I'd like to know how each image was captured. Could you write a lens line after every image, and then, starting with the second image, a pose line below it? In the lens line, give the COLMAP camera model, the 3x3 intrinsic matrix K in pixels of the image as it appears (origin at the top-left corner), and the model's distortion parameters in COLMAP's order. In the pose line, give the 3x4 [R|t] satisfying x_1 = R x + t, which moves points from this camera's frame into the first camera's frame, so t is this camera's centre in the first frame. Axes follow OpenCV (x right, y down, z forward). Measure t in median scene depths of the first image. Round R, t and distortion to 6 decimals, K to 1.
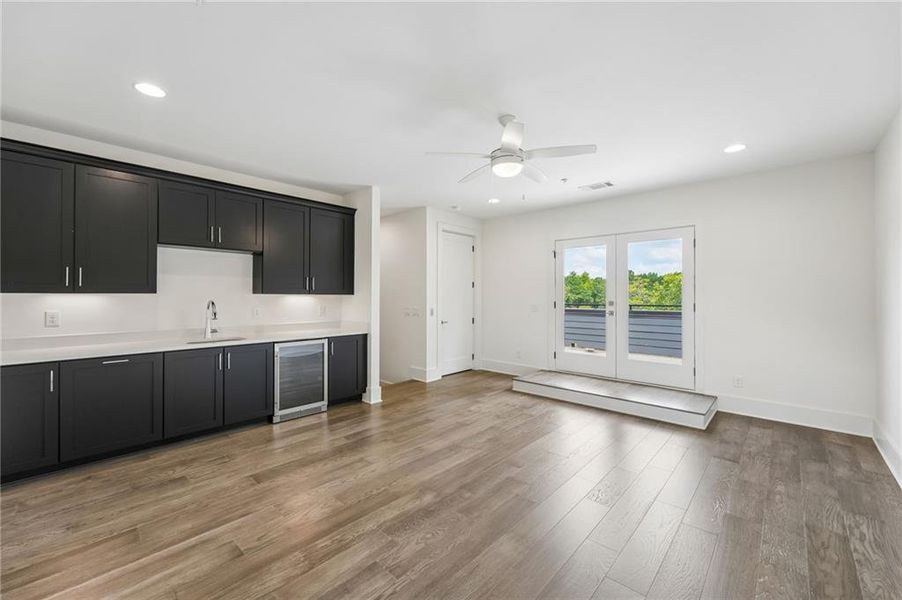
lens RADIAL K [[367.4, 0, 450.4], [0, 367.4, 297.4], [0, 0, 1]] dist [0.008634, -0.000447]
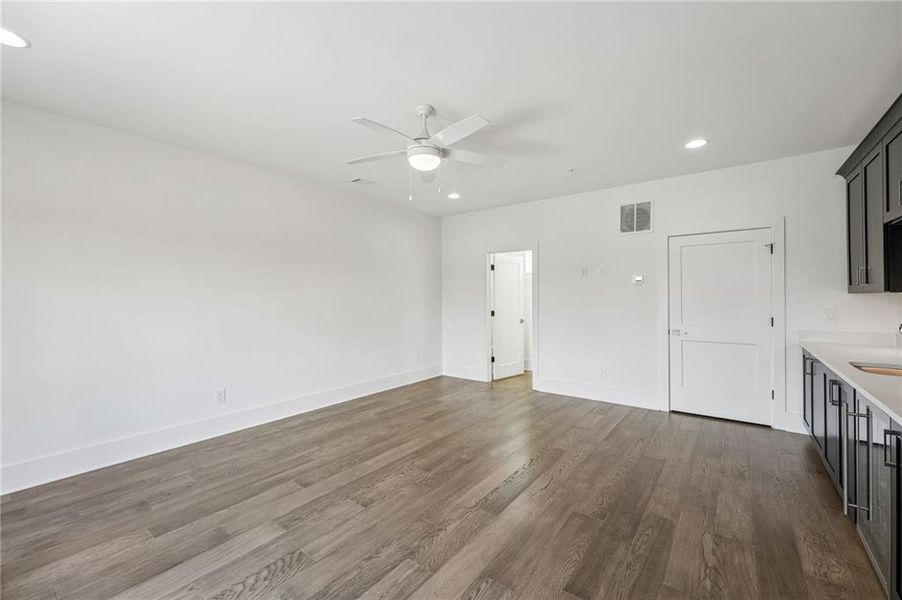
lens RADIAL K [[367.4, 0, 445.5], [0, 367.4, 294.8], [0, 0, 1]] dist [0.008634, -0.000447]
pose [[-0.997657, 0.002953, -0.068346, 0.135505], [0.003047, 0.999995, -0.001283, -0.007322], [0.068342, -0.001488, -0.997661, 1.563321]]
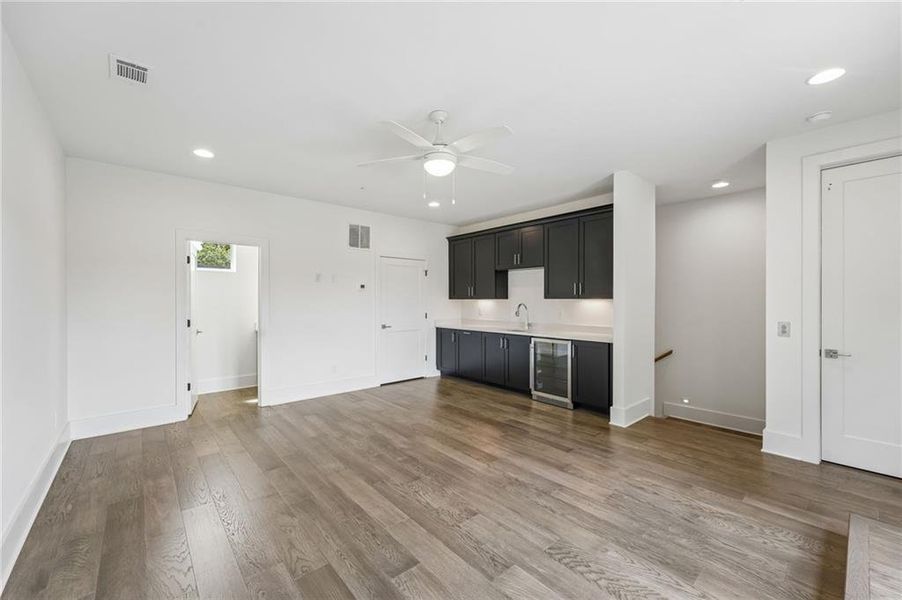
lens RADIAL K [[367.4, 0, 446.6], [0, 367.4, 301.8], [0, 0, 1]] dist [0.008634, -0.000447]
pose [[-0.124032, 0.003094, -0.992273, 0.886663], [-0.002401, 0.999991, 0.003418, -0.002719], [0.992275, 0.002807, -0.124023, 0.915989]]
